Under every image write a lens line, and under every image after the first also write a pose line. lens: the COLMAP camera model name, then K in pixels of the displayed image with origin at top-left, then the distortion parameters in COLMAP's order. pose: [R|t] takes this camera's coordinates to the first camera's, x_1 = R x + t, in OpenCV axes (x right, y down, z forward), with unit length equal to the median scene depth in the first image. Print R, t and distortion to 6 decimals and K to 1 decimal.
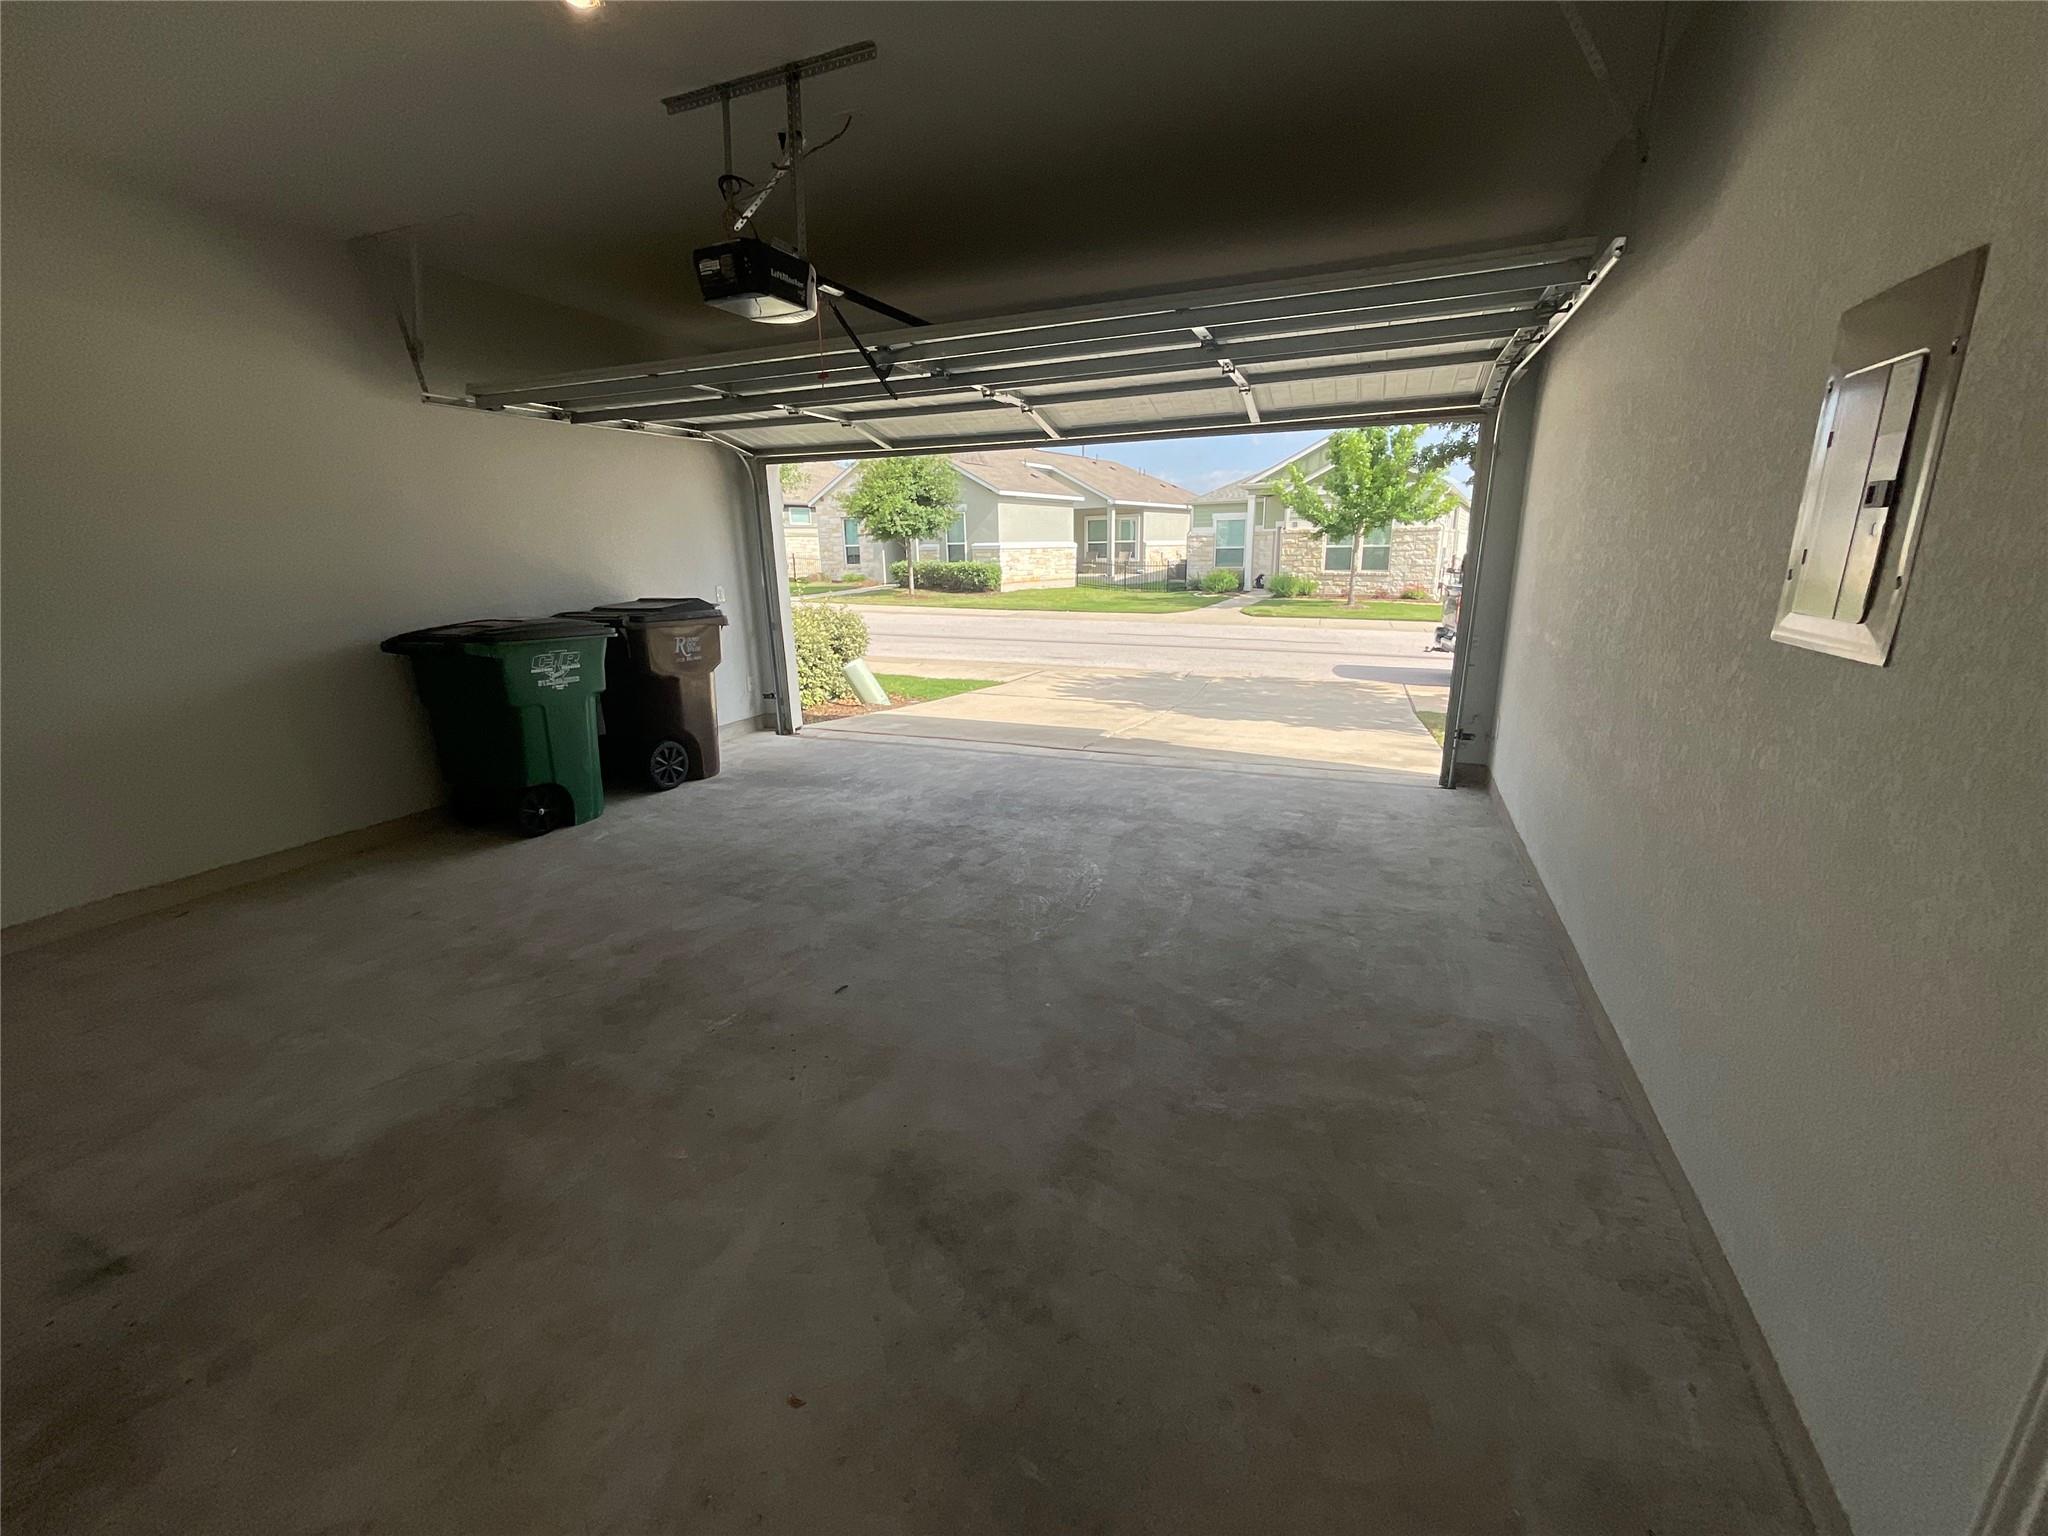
lens RADIAL K [[826.3, 0, 1021.0], [0, 826.3, 767.9], [0, 0, 1]] dist [0.001532, 0.000274]
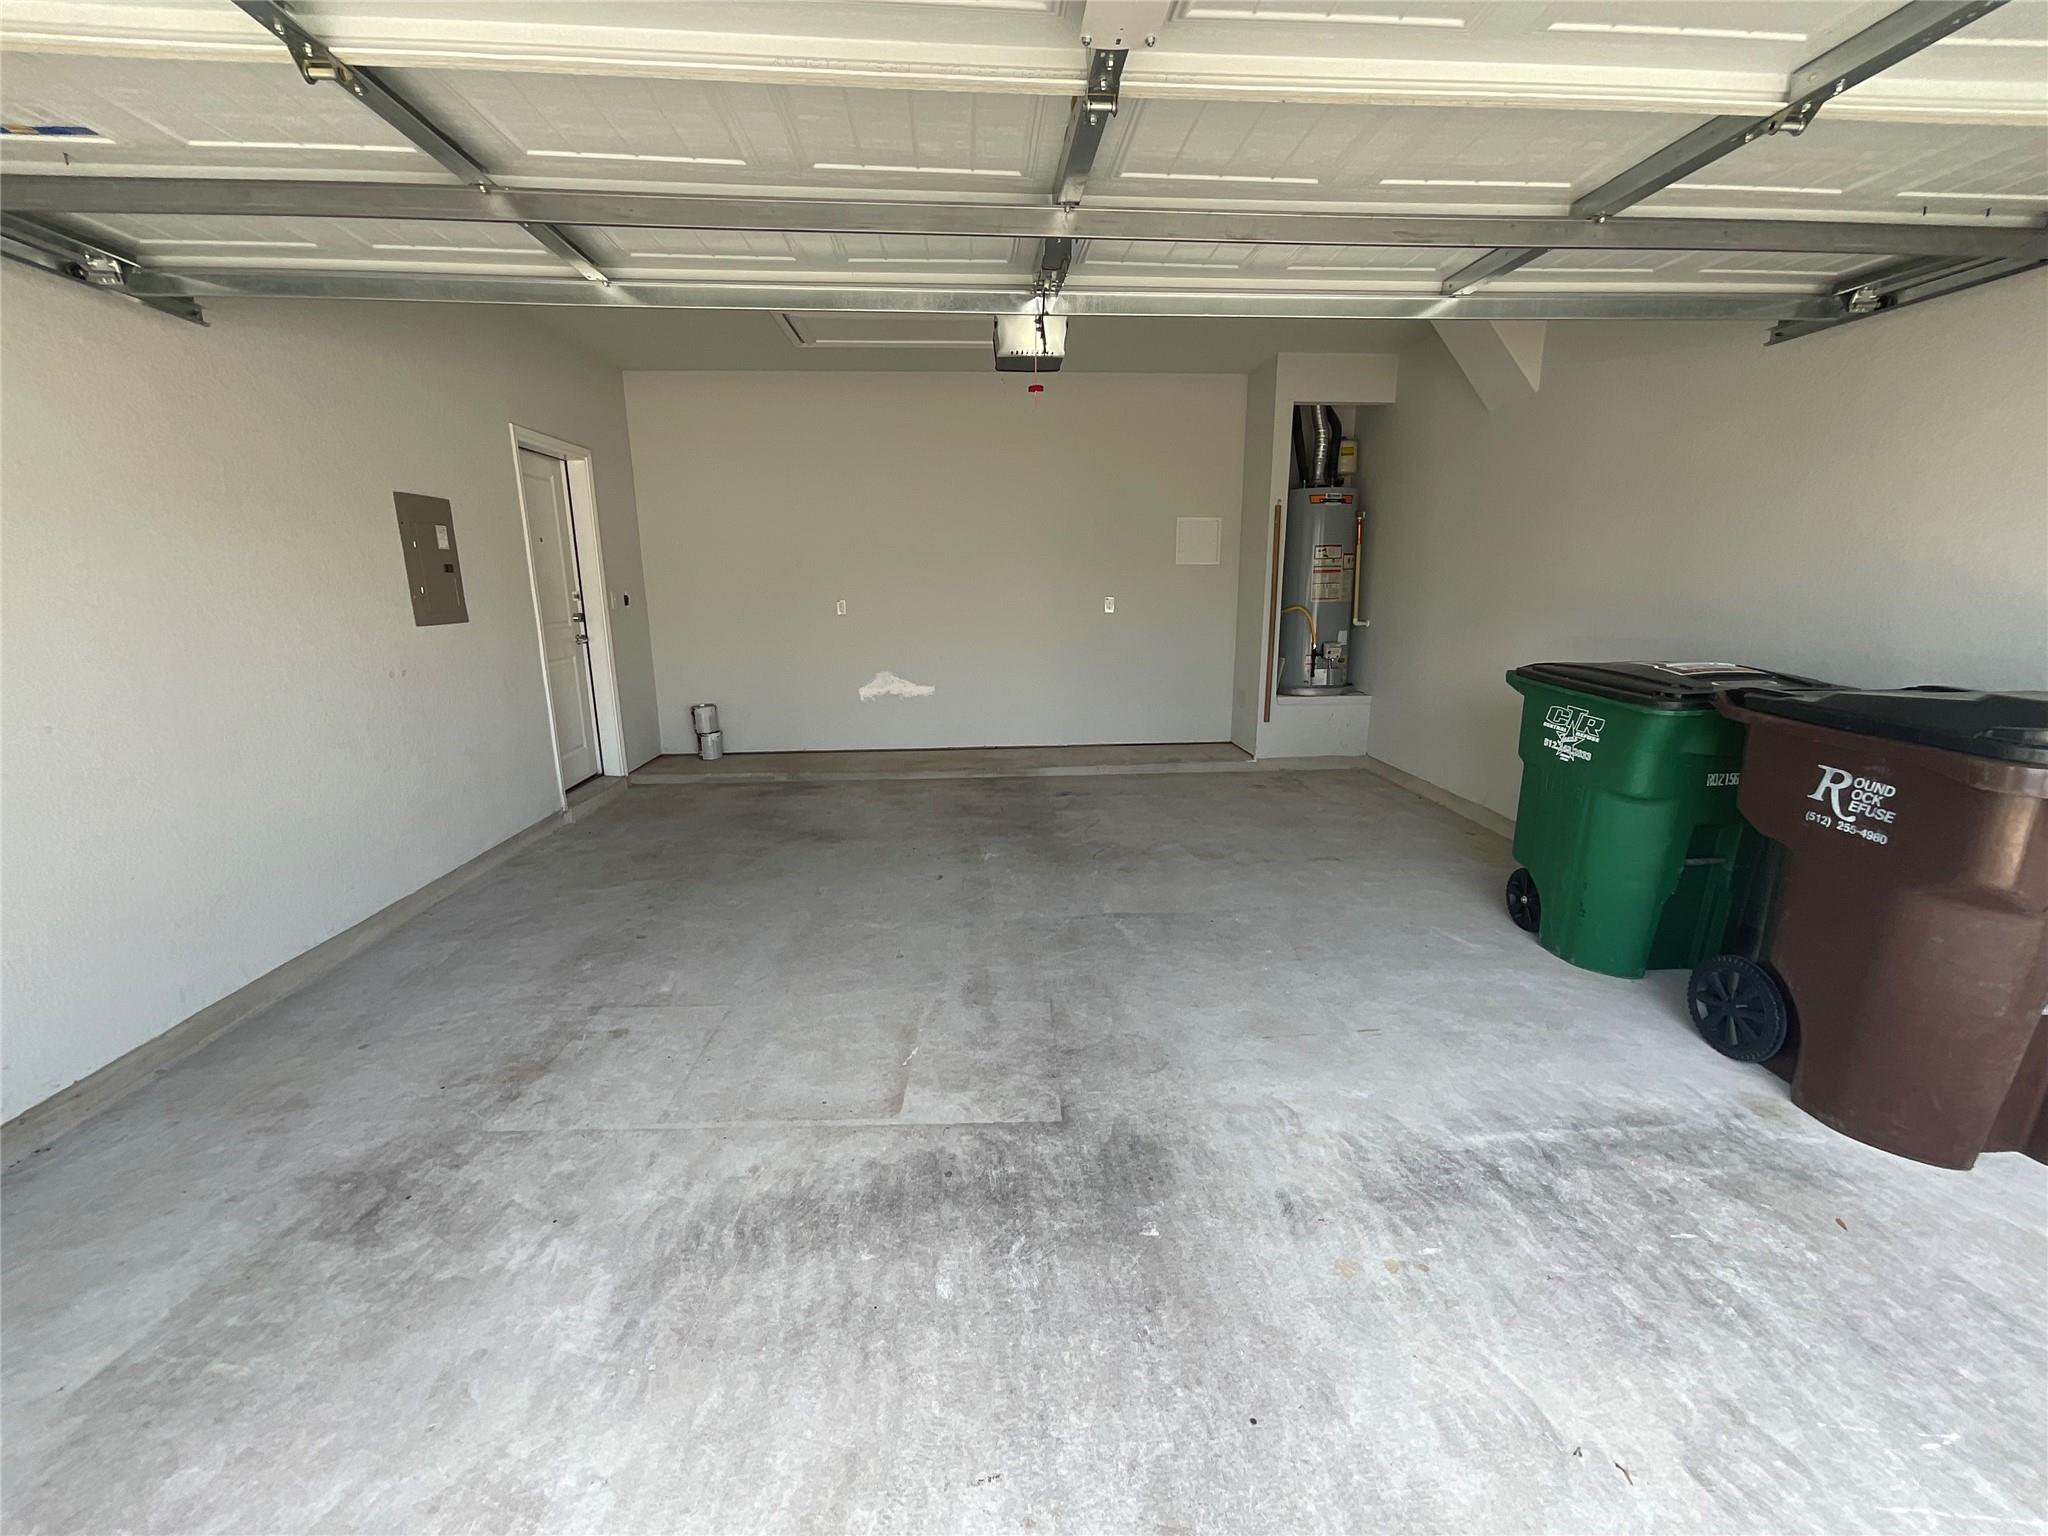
lens RADIAL K [[826.3, 0, 1025.0], [0, 826.3, 769.0], [0, 0, 1]] dist [0.001532, 0.000274]
pose [[-0.895461, 0.121366, -0.428275, 0.162575], [-0.094357, 0.888499, 0.449073, -0.371540], [0.435024, 0.442539, -0.784164, 1.390619]]
